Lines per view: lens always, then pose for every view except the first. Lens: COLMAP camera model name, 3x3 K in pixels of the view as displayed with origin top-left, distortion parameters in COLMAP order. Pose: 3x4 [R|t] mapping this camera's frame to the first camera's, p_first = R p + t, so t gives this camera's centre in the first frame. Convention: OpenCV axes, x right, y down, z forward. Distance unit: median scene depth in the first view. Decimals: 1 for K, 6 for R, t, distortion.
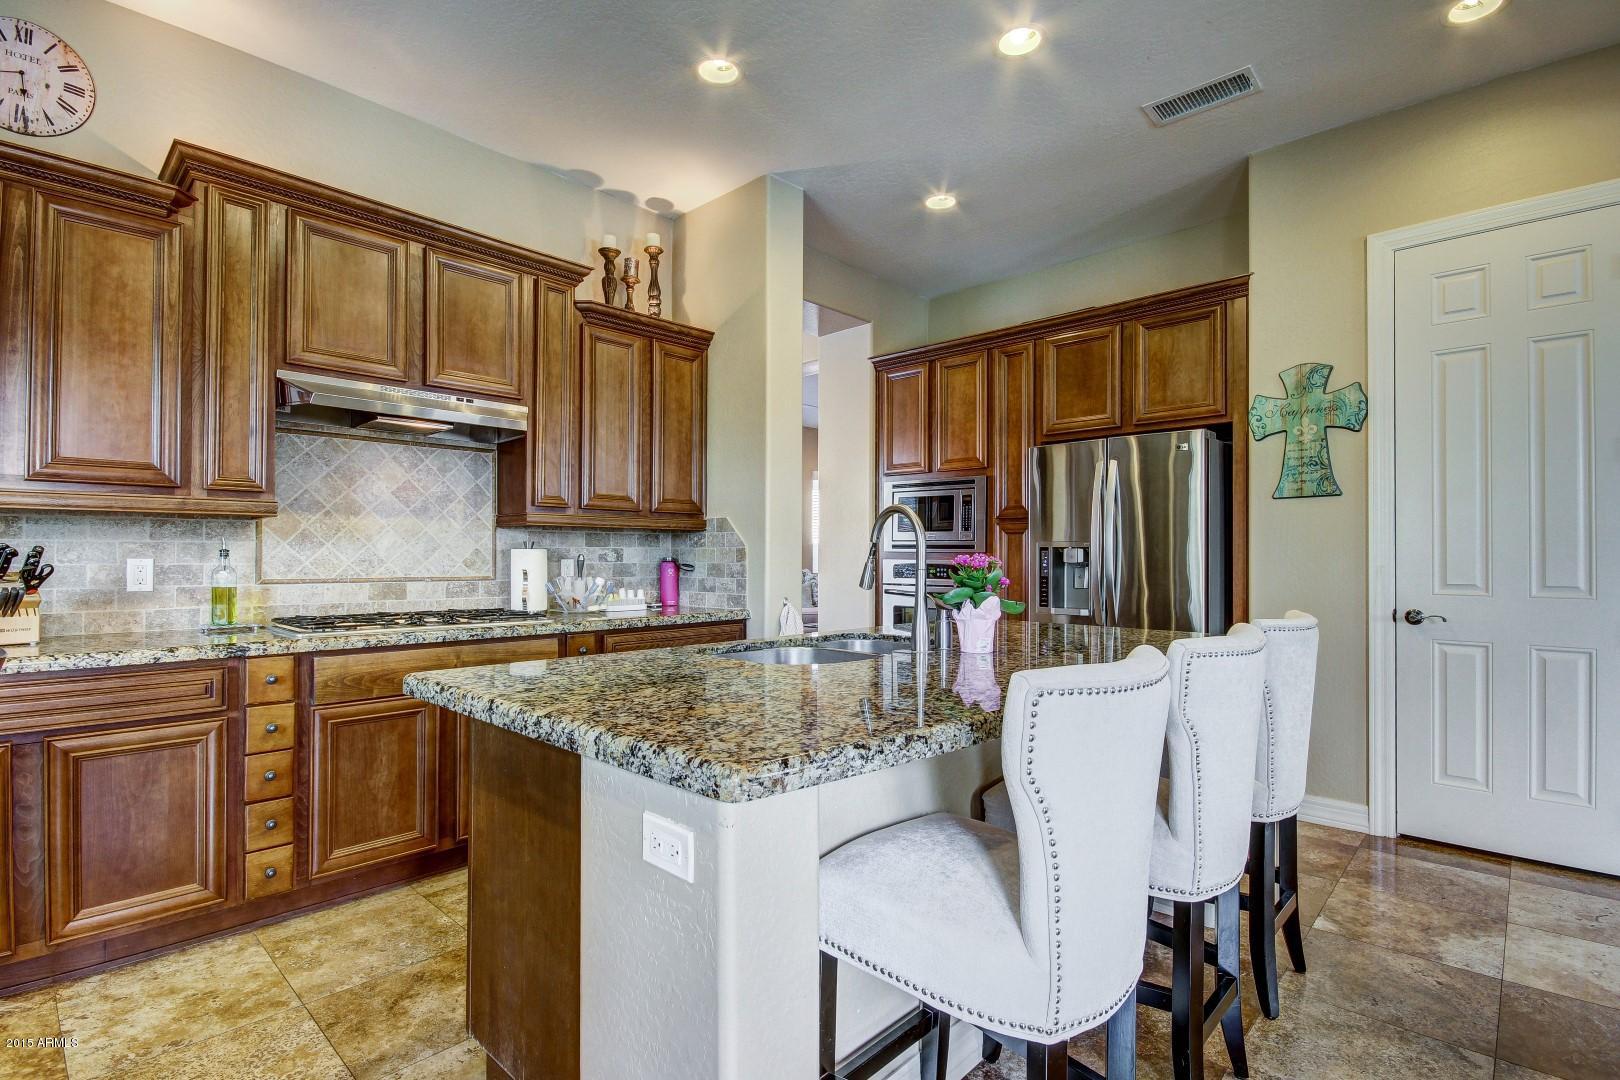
lens RADIAL K [[756.7, 0, 812.6], [0, 756.7, 551.4], [0, 0, 1]] dist [0.002200, -0.001548]
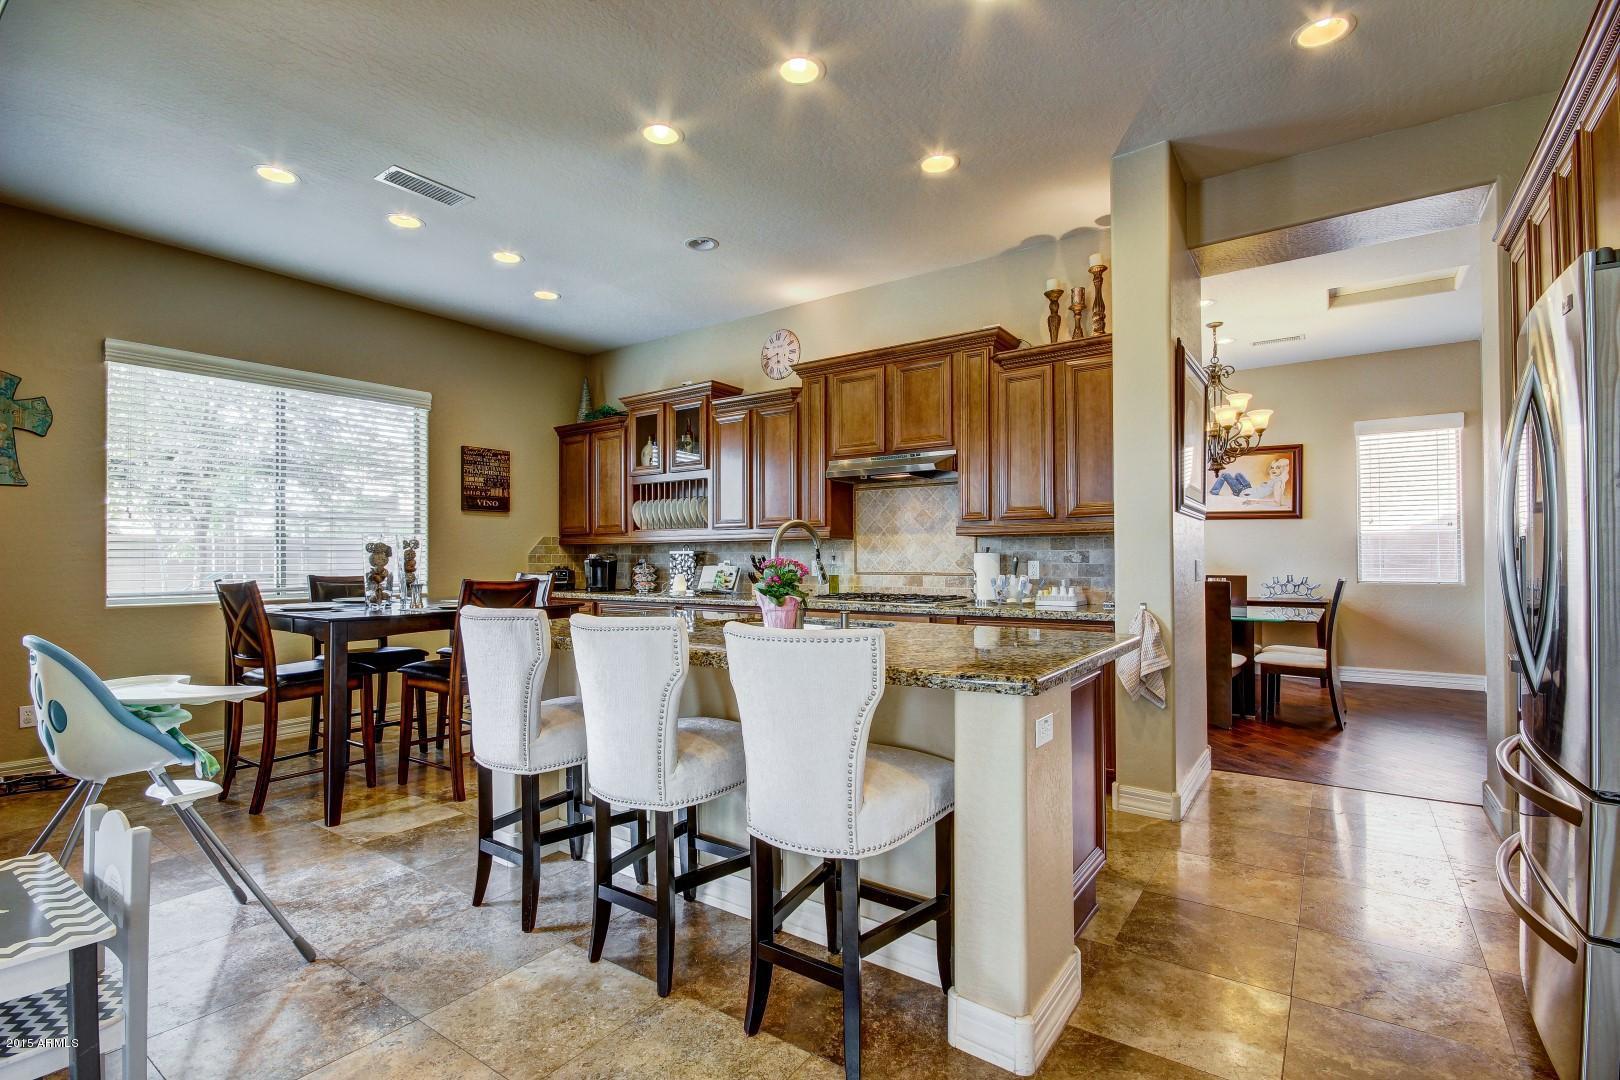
lens RADIAL K [[756.7, 0, 802.7], [0, 756.7, 549.4], [0, 0, 1]] dist [0.002200, -0.001548]
pose [[0.148612, -0.016463, -0.988759, 0.896946], [0.010332, 0.999833, -0.015095, 0.007756], [0.988842, -0.007973, 0.148757, 0.498311]]
